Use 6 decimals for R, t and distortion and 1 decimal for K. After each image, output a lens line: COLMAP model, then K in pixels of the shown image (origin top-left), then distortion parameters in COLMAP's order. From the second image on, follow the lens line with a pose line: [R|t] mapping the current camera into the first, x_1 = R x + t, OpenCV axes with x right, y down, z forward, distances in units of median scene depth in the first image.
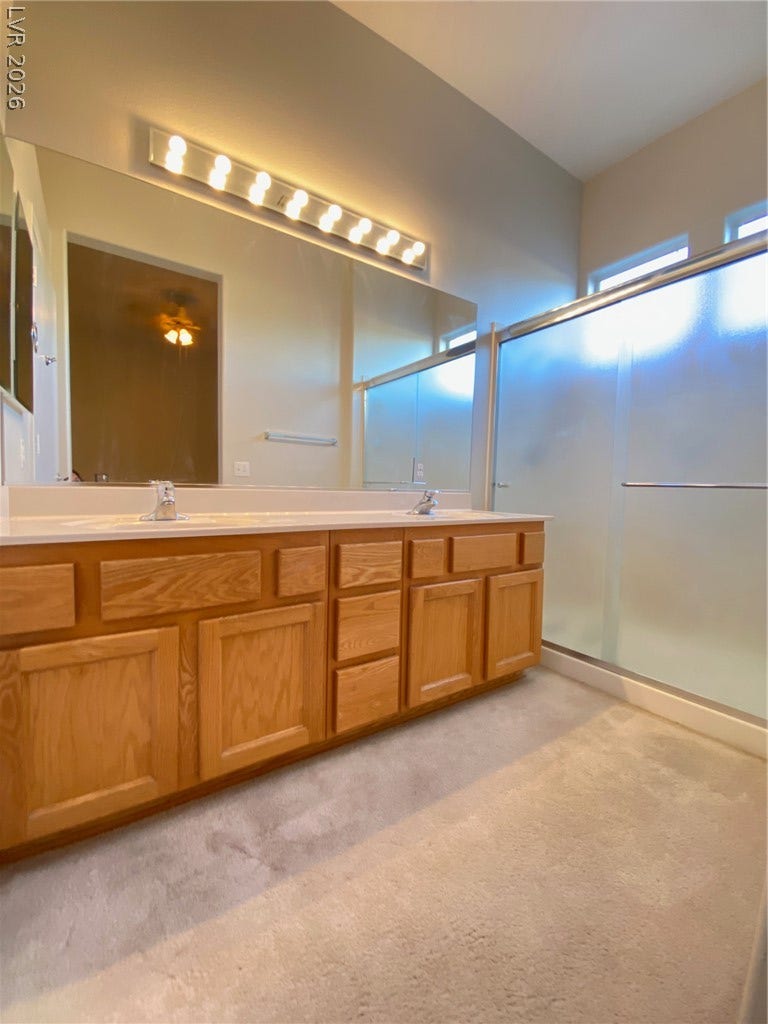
lens RADIAL K [[416.8, 0, 384.0], [0, 416.8, 512.0], [0, 0, 1]] dist [0.022604, -0.021491]
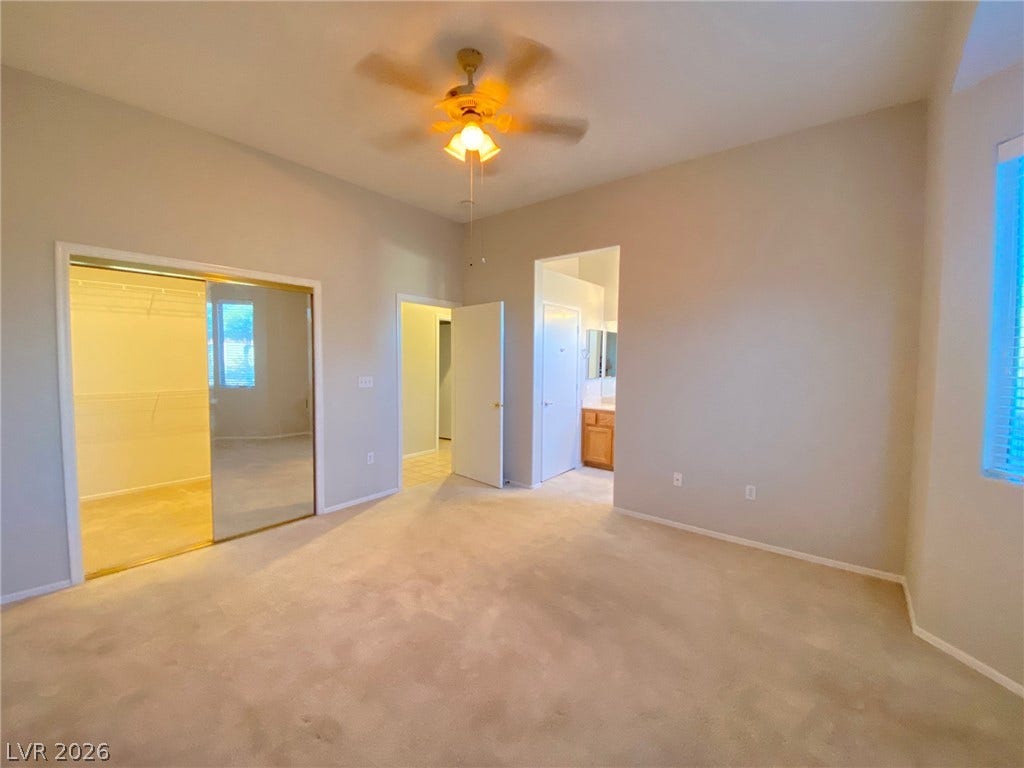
lens RADIAL K [[416.8, 0, 511.9], [0, 416.8, 382.9], [0, 0, 1]] dist [0.022604, -0.021491]
pose [[0.289053, 0.035480, -0.956655, 3.081528], [-0.058527, 0.998099, 0.019333, -0.234805], [0.955522, 0.050402, 0.290580, -1.222260]]
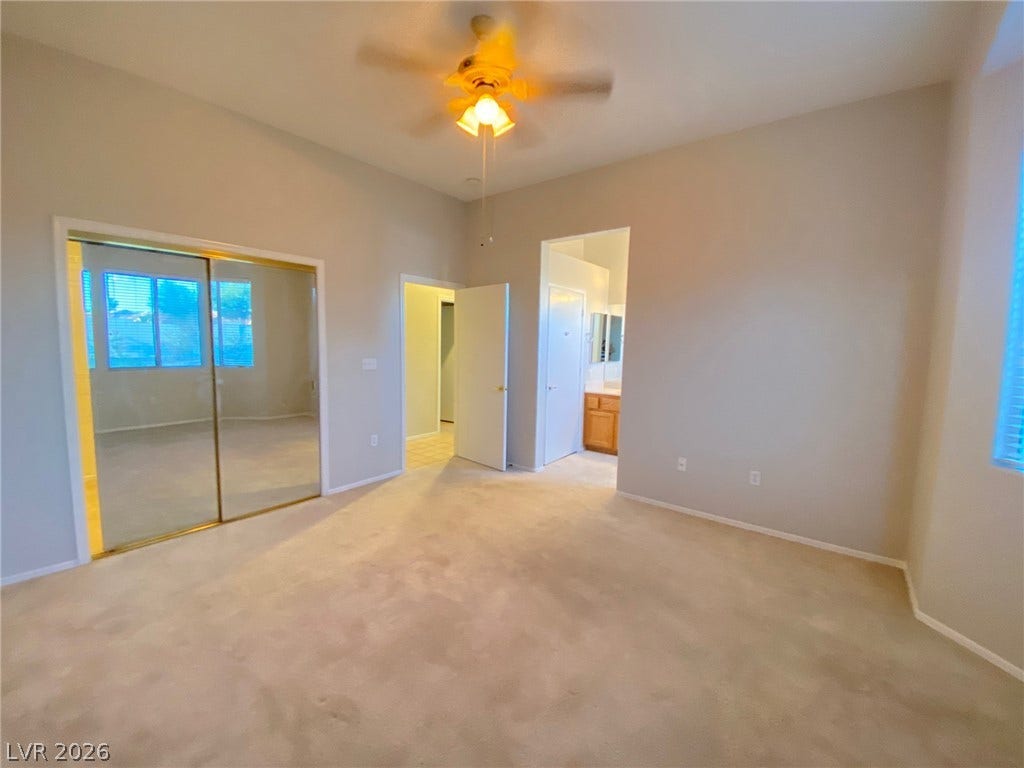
lens RADIAL K [[416.8, 0, 511.9], [0, 416.8, 382.9], [0, 0, 1]] dist [0.022604, -0.021491]
pose [[0.296463, 0.078667, -0.951799, 3.041711], [-0.070187, 0.995702, 0.060434, -0.235994], [0.952462, 0.048888, 0.300710, -1.276289]]
